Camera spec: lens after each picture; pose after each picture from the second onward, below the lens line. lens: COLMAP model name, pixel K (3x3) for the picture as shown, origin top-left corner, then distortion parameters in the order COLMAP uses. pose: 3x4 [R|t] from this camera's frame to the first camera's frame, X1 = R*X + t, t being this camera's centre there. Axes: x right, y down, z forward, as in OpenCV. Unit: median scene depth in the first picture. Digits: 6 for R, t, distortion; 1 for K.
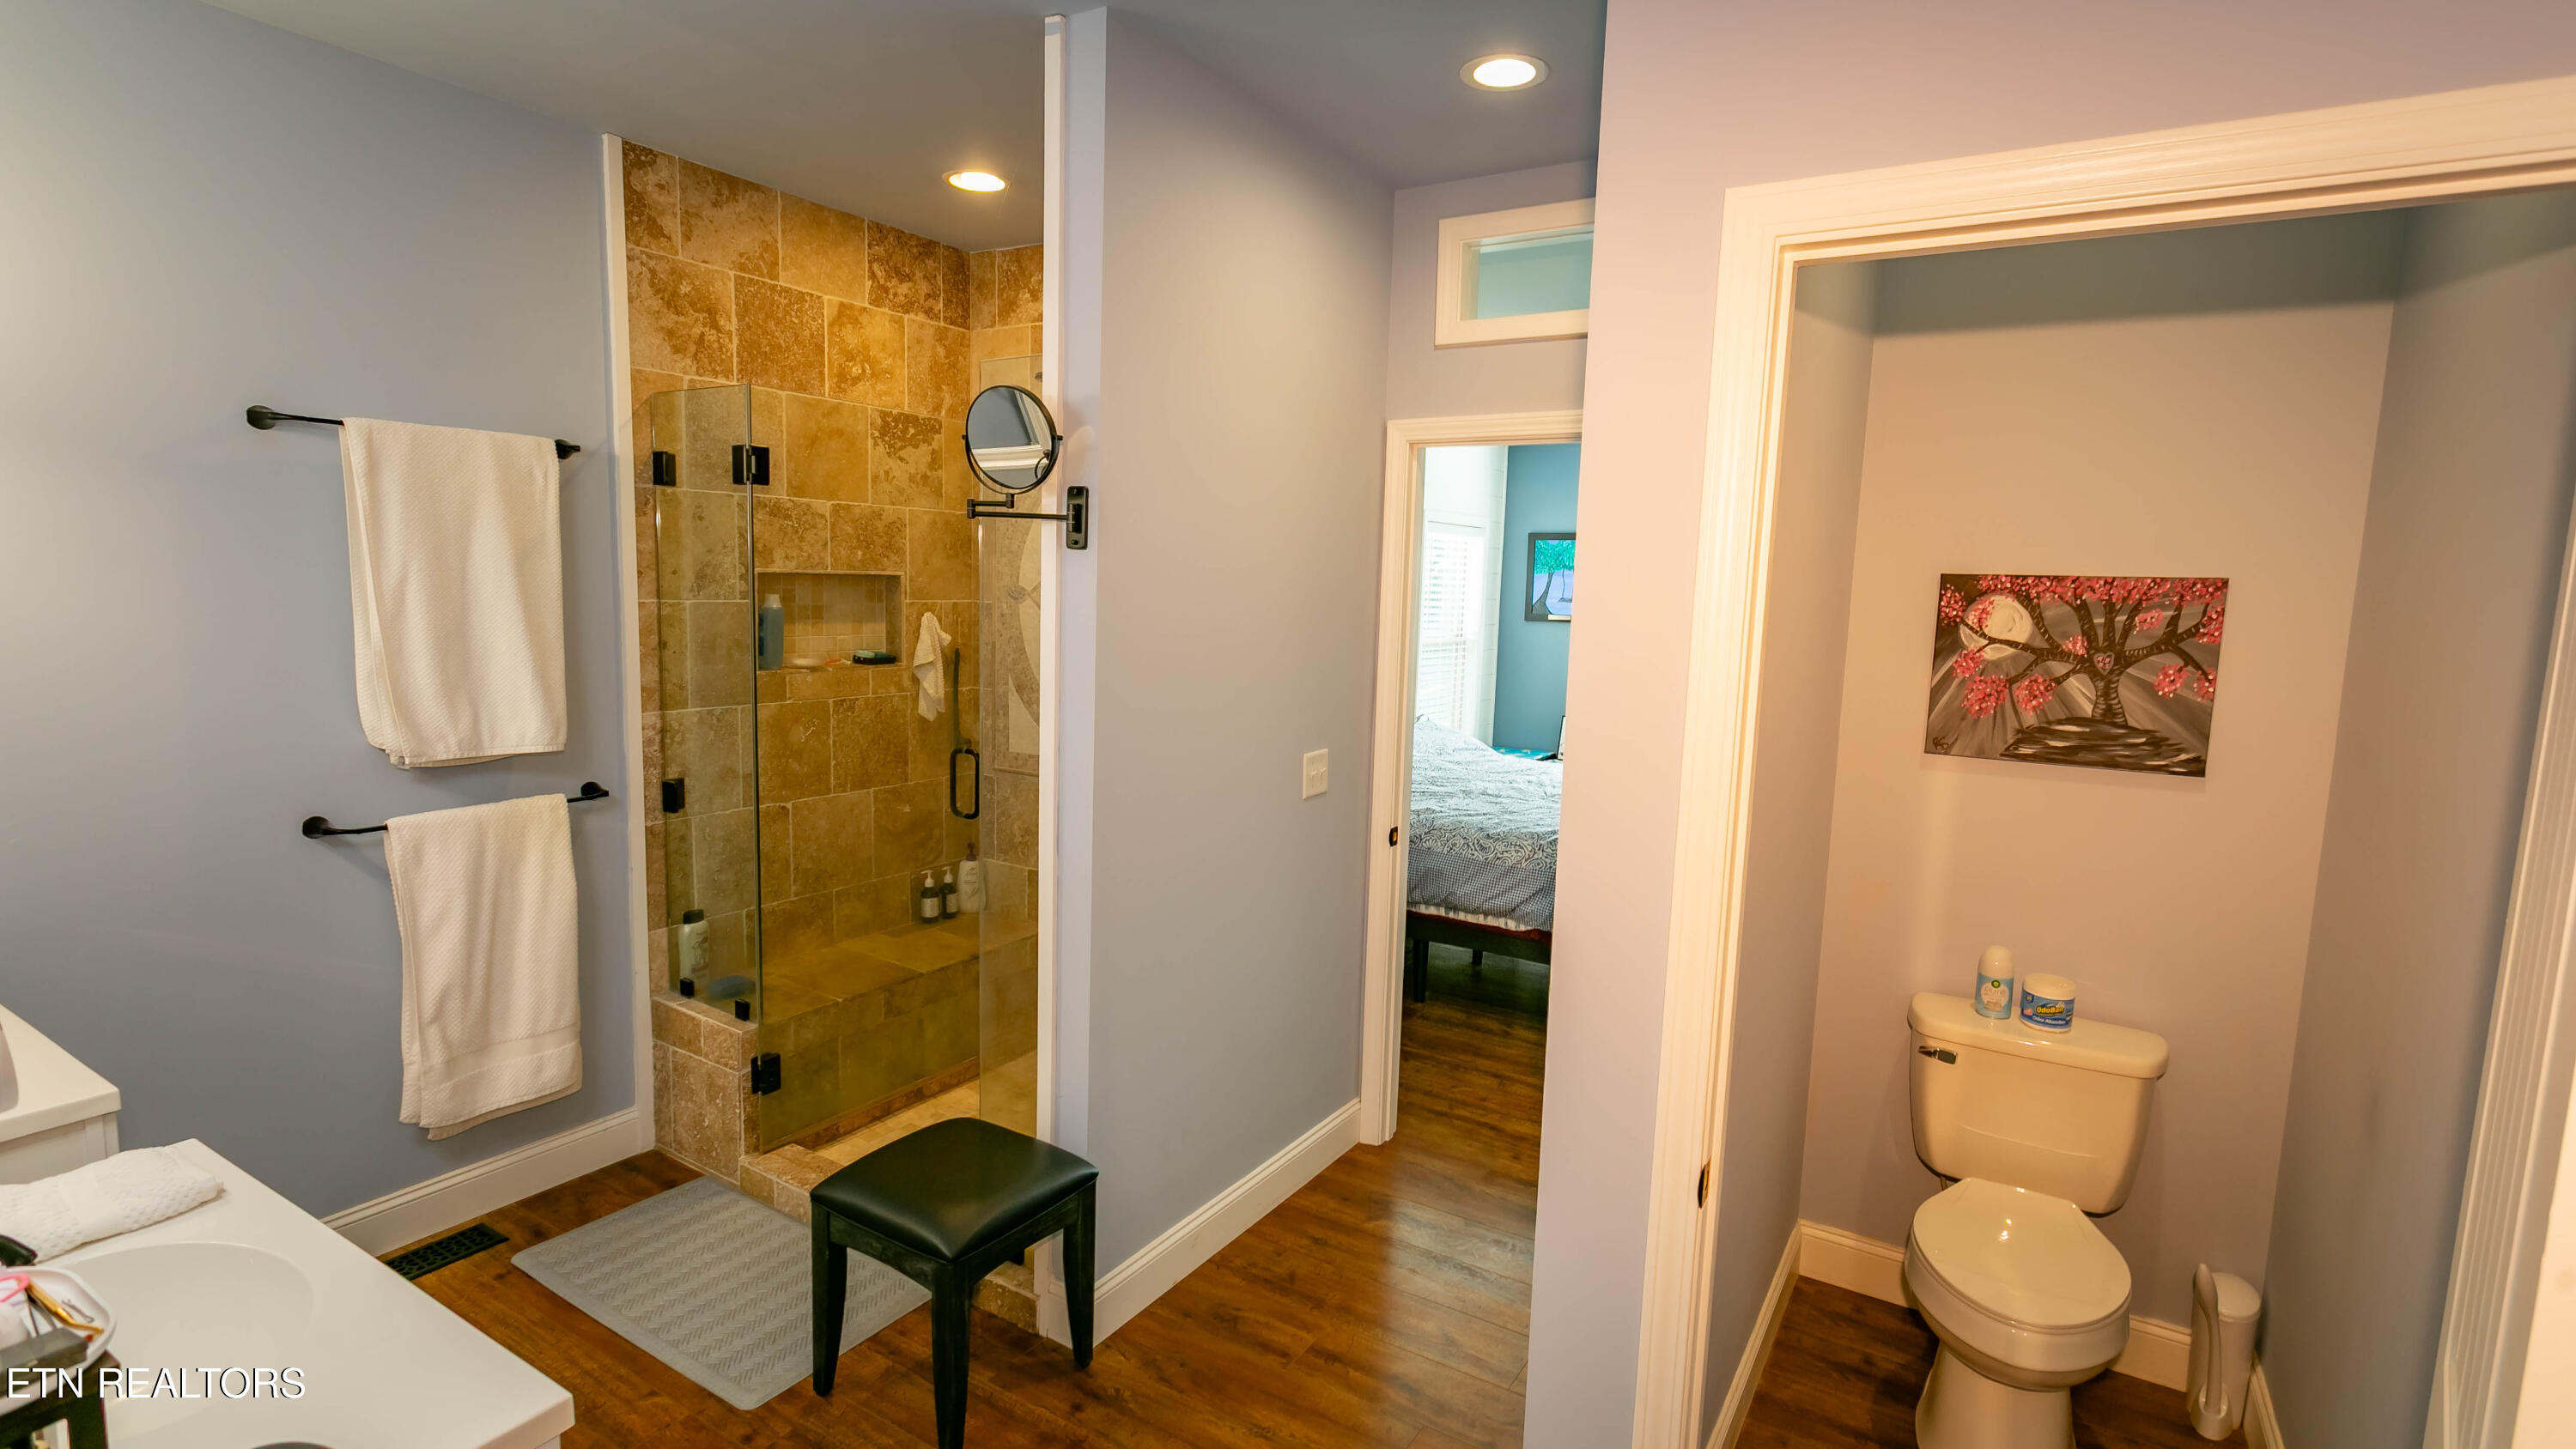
lens RADIAL K [[1214.4, 0, 1280.8], [0, 1214.4, 724.5], [0, 0, 1]] dist [-0.001773, 0.007198]
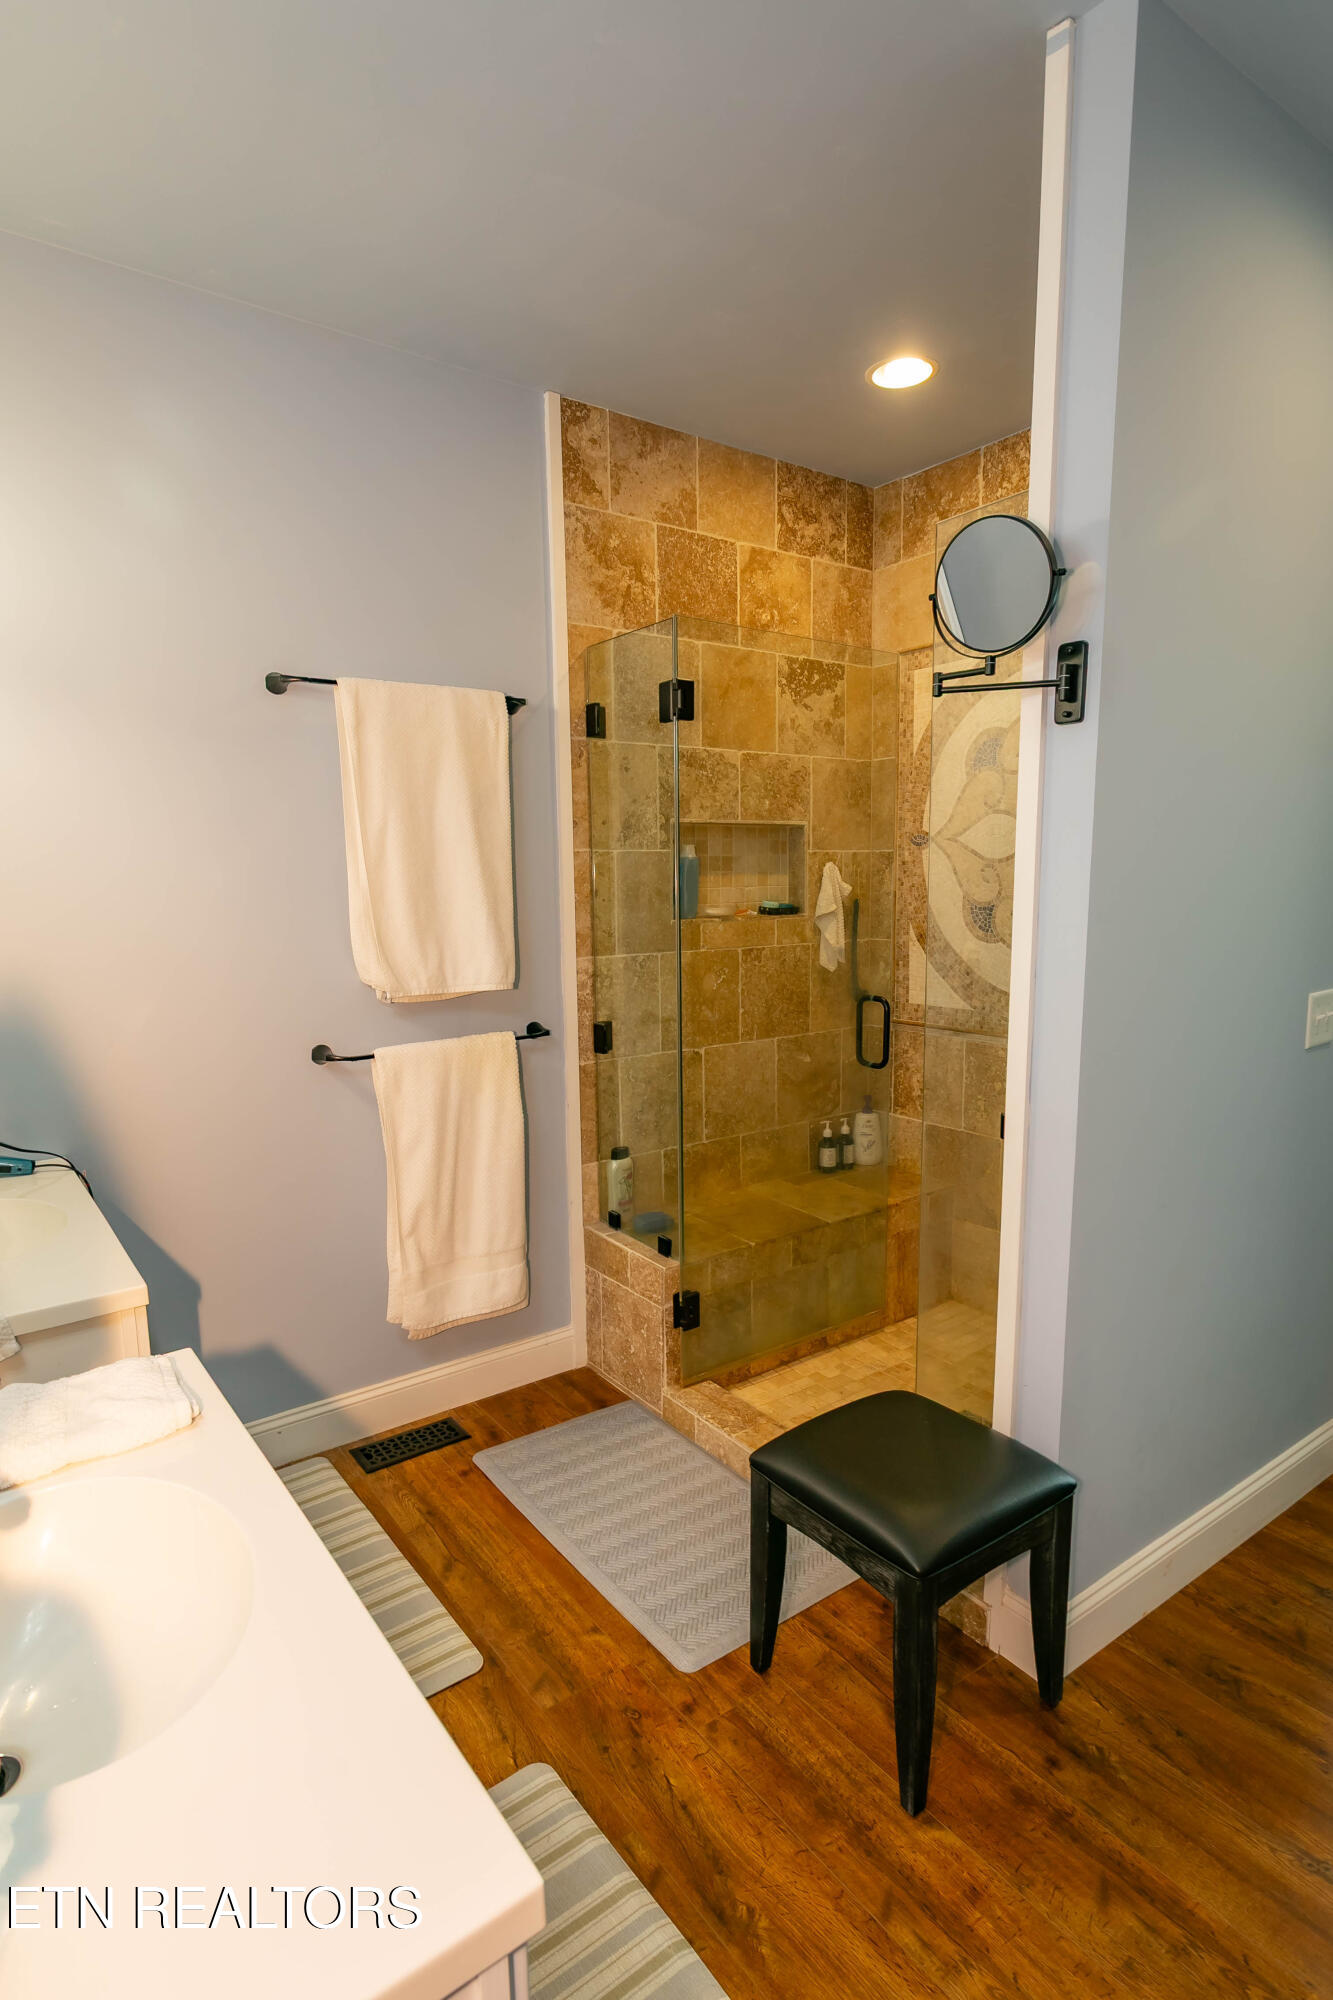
lens RADIAL K [[1048.4, 0, 663.4], [0, 1048.4, 1042.6], [0, 0, 1]] dist [-0.000064, 0.000660]
pose [[0.926197, 0.014276, -0.376770, -0.113346], [-0.001568, 0.999420, 0.034016, 0.033148], [0.377037, -0.030915, 0.925682, 0.185396]]
